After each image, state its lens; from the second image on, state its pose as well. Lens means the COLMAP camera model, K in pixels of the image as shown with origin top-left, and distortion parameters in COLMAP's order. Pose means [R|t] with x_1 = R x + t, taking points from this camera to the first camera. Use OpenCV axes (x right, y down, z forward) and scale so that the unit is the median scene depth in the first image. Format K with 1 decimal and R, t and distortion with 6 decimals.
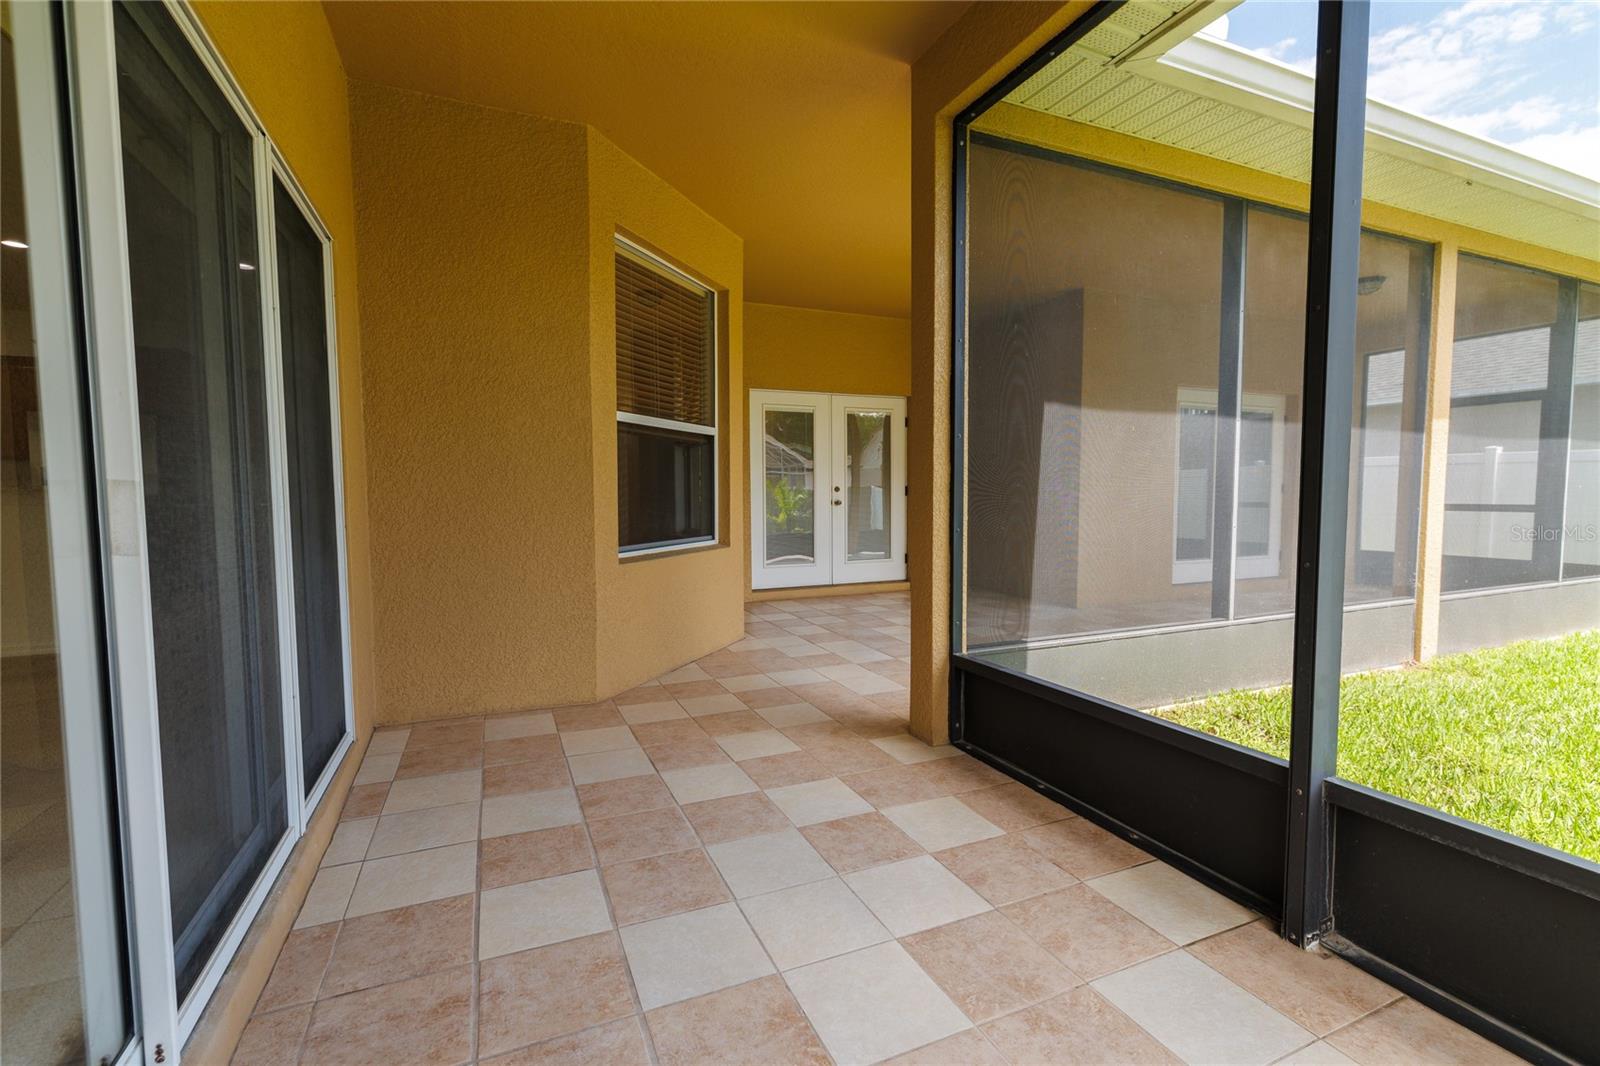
lens RADIAL K [[693.4, 0, 795.3], [0, 693.4, 534.0], [0, 0, 1]] dist [-0.000221, 0.000048]
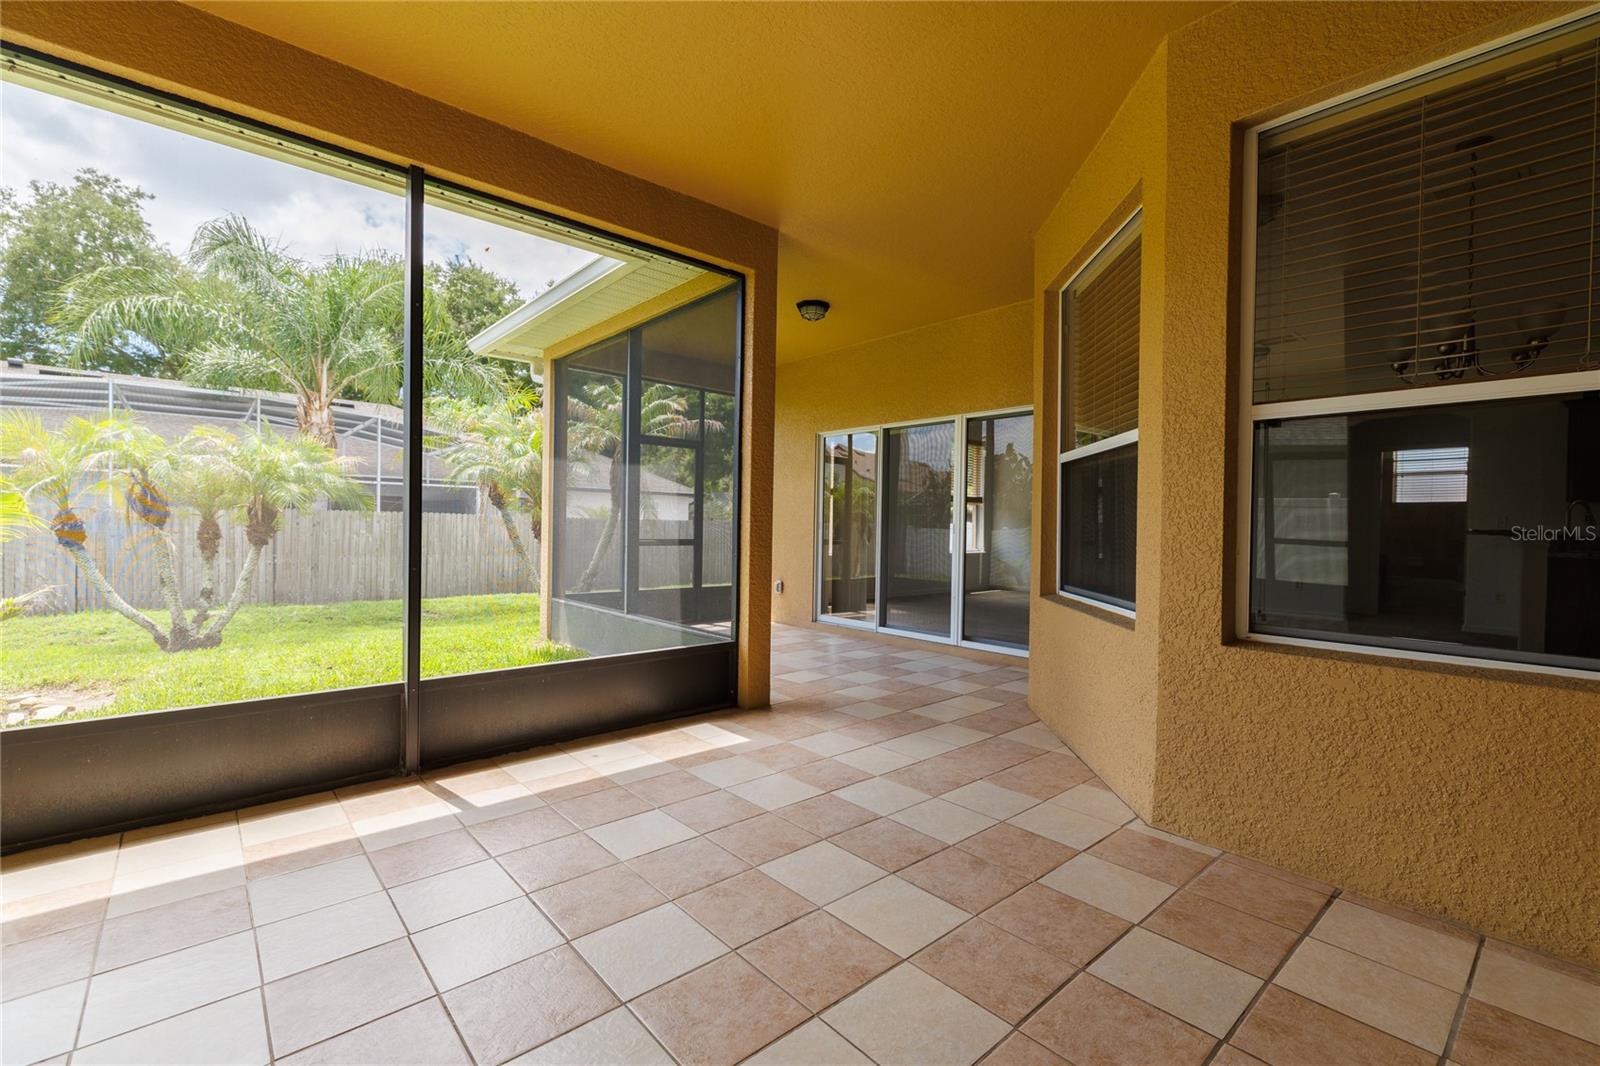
lens RADIAL K [[693.4, 0, 797.8], [0, 693.4, 530.7], [0, 0, 1]] dist [-0.000221, 0.000048]
pose [[-0.951116, -0.010250, -0.308662, 0.228491], [-0.031972, 0.997347, 0.065398, -0.061548], [0.307173, 0.072070, -0.948921, 0.970490]]
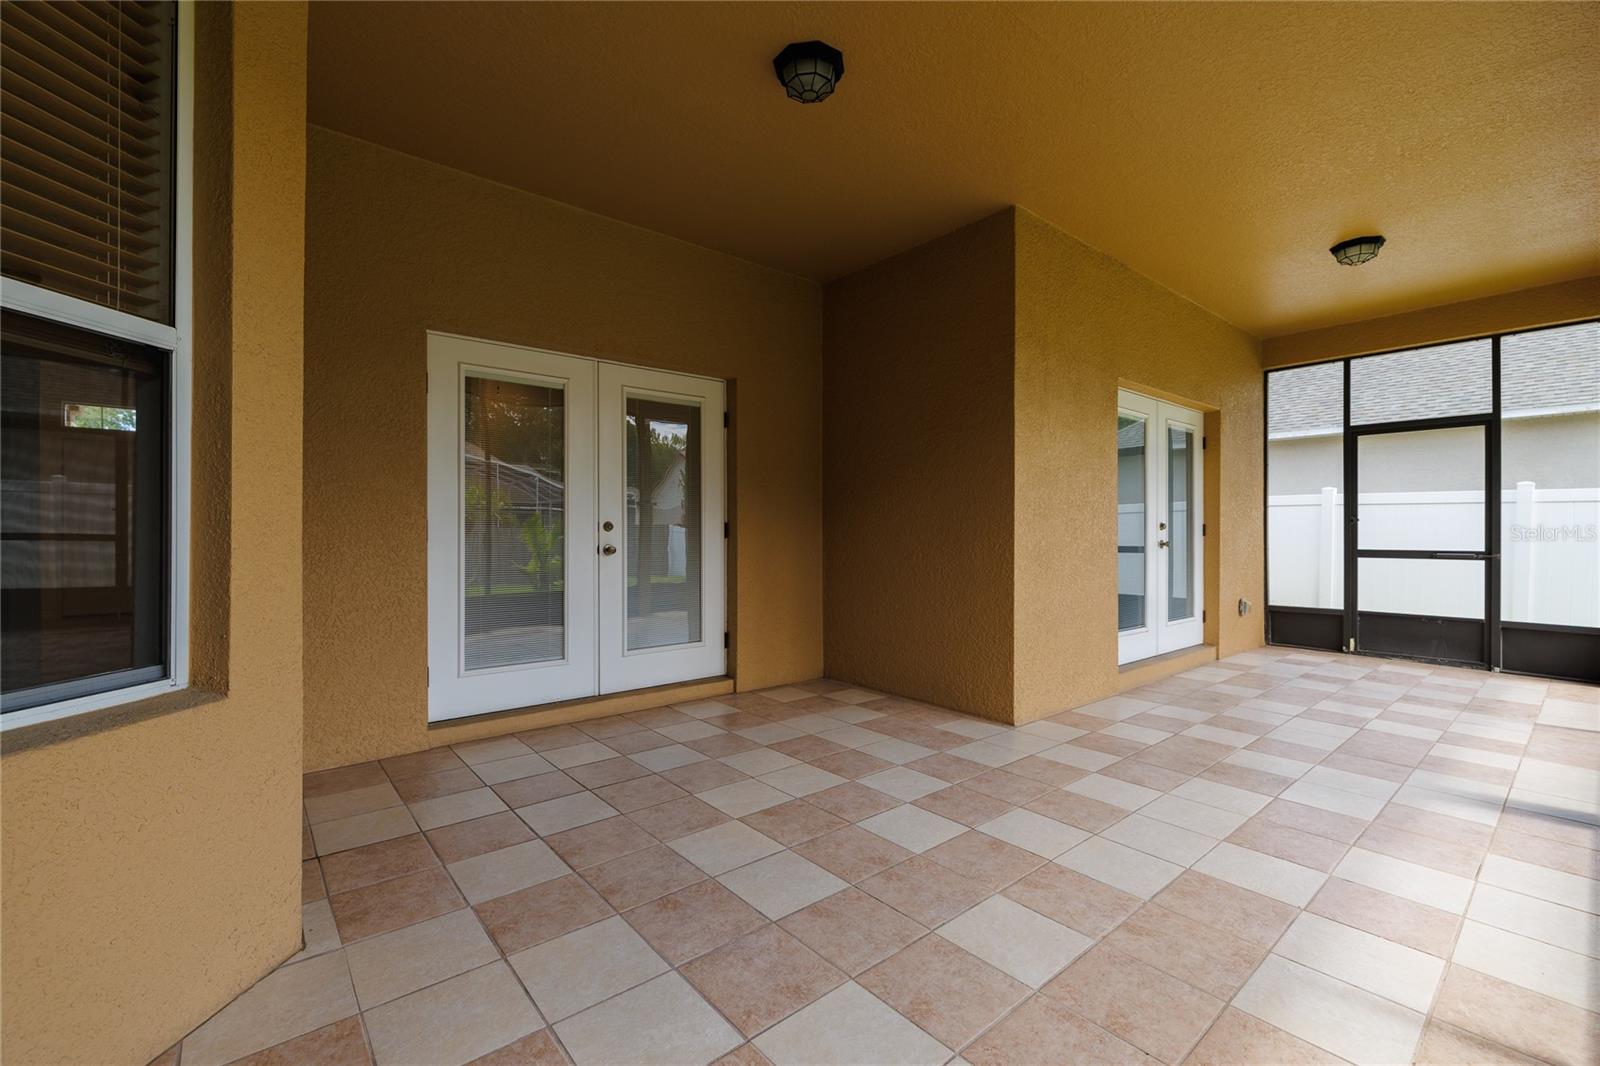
lens RADIAL K [[693.4, 0, 798.6], [0, 693.4, 532.0], [0, 0, 1]] dist [-0.000221, 0.000048]
pose [[0.956847, 0.004889, 0.290552, 0.044662], [0.013070, 0.998122, -0.059839, -0.023824], [-0.290299, 0.061055, 0.954986, 0.408713]]
